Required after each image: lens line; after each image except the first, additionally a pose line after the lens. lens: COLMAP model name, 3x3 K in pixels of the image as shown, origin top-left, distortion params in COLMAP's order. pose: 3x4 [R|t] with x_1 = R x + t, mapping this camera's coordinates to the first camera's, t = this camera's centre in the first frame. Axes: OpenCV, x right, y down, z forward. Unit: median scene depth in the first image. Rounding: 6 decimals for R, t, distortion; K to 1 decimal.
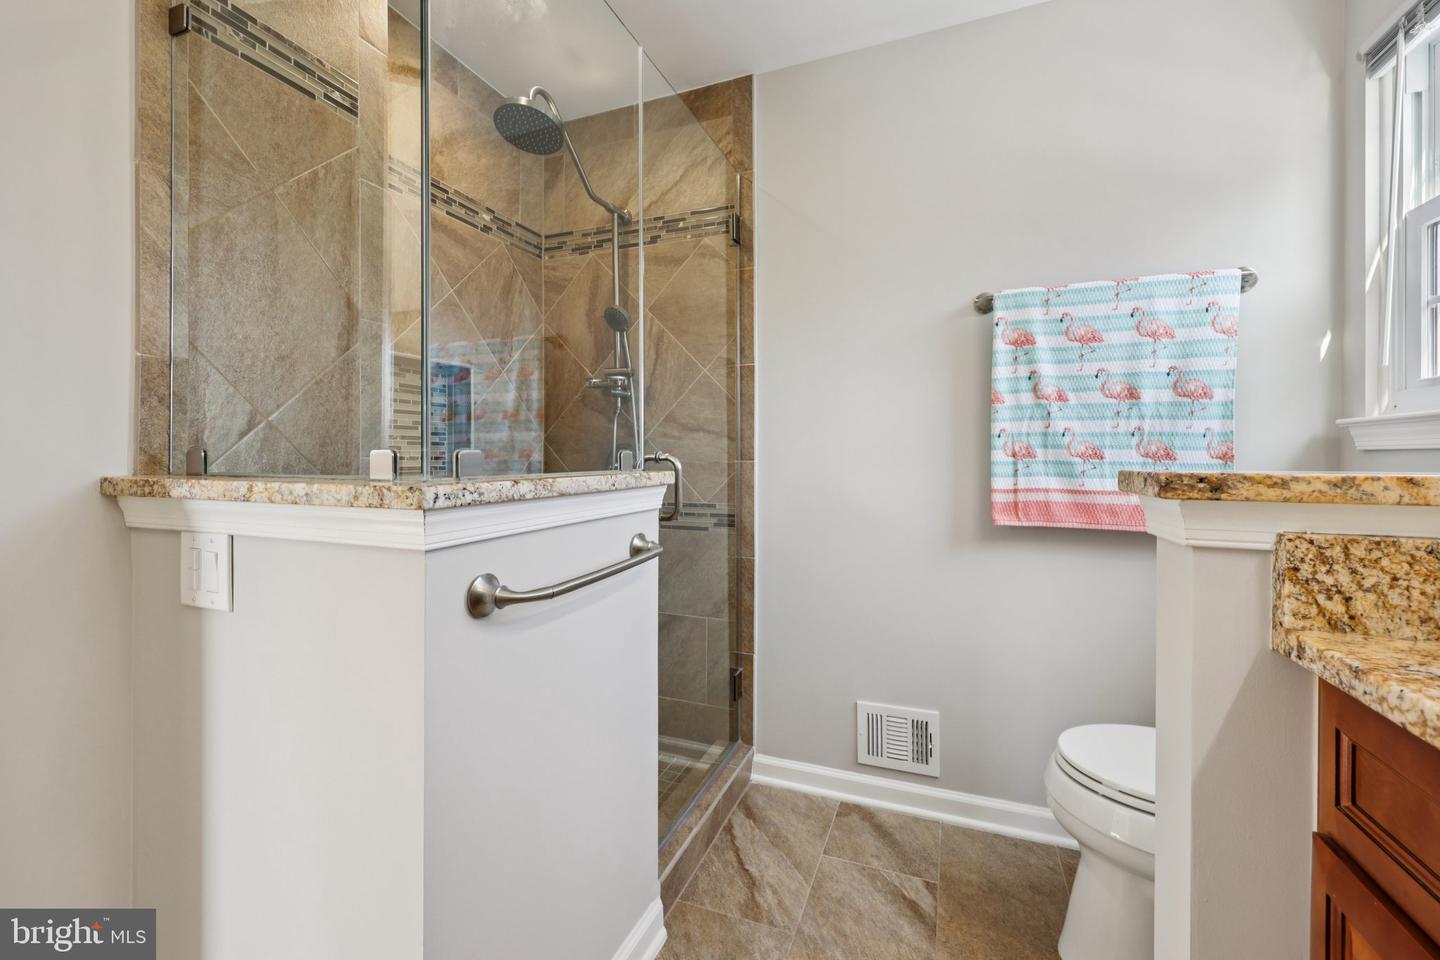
lens RADIAL K [[592.9, 0, 718.7], [0, 592.9, 456.1], [0, 0, 1]] dist [0.011435, 0.000154]
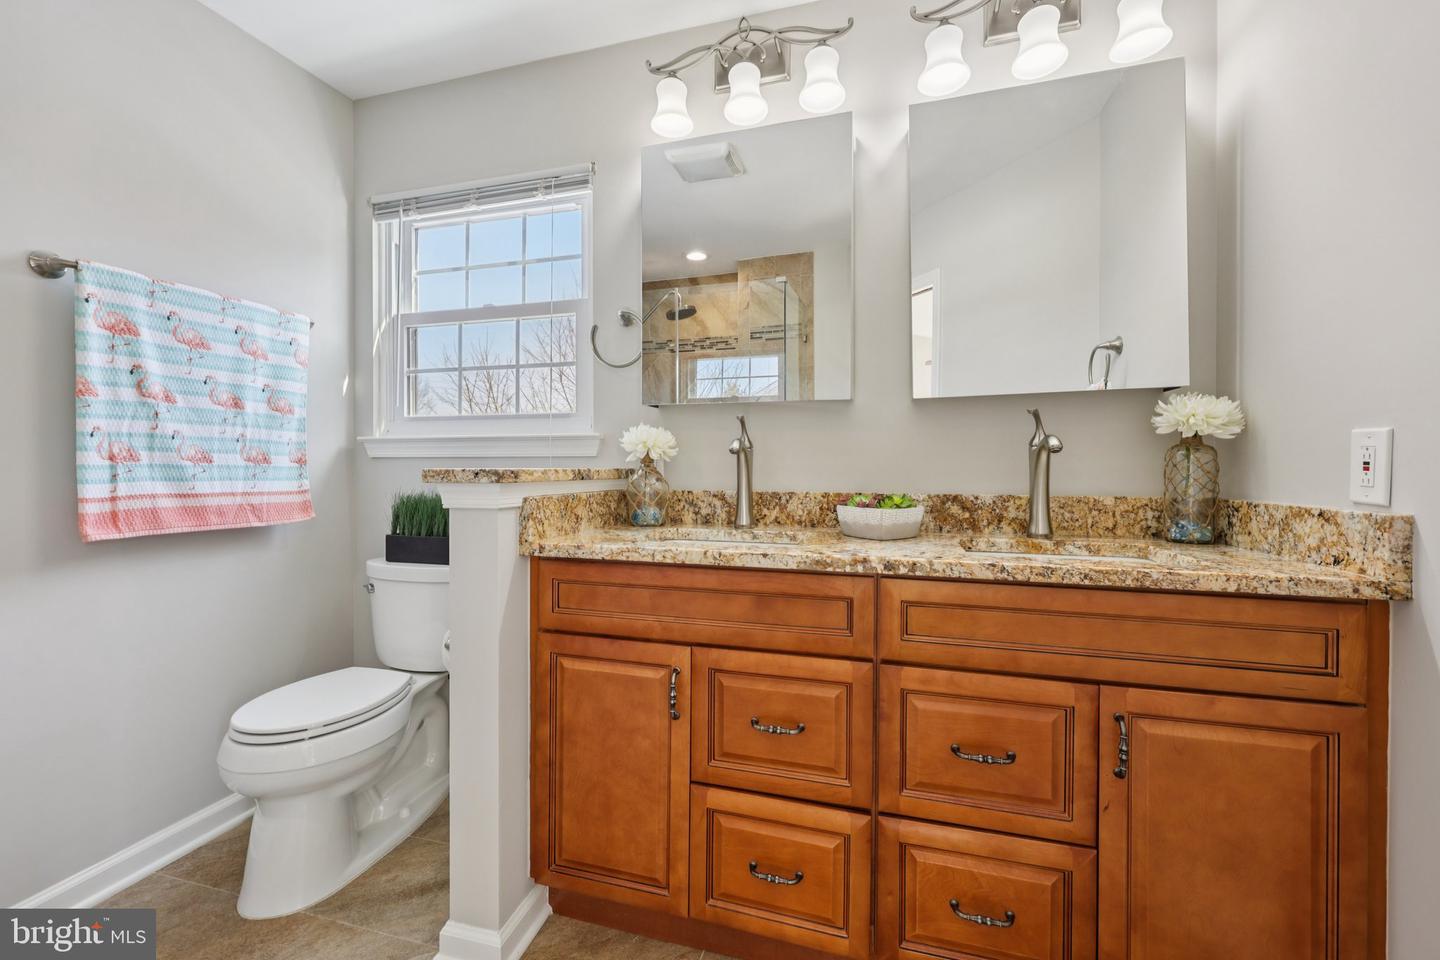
lens RADIAL K [[591.0, 0, 721.2], [0, 591.0, 468.4], [0, 0, 1]] dist [0.000964, 0.000217]
pose [[-0.081432, -0.004909, 0.996667, -0.460328], [-0.004899, 0.999978, 0.004525, 0.005875], [-0.996667, -0.004514, -0.081454, 0.193388]]
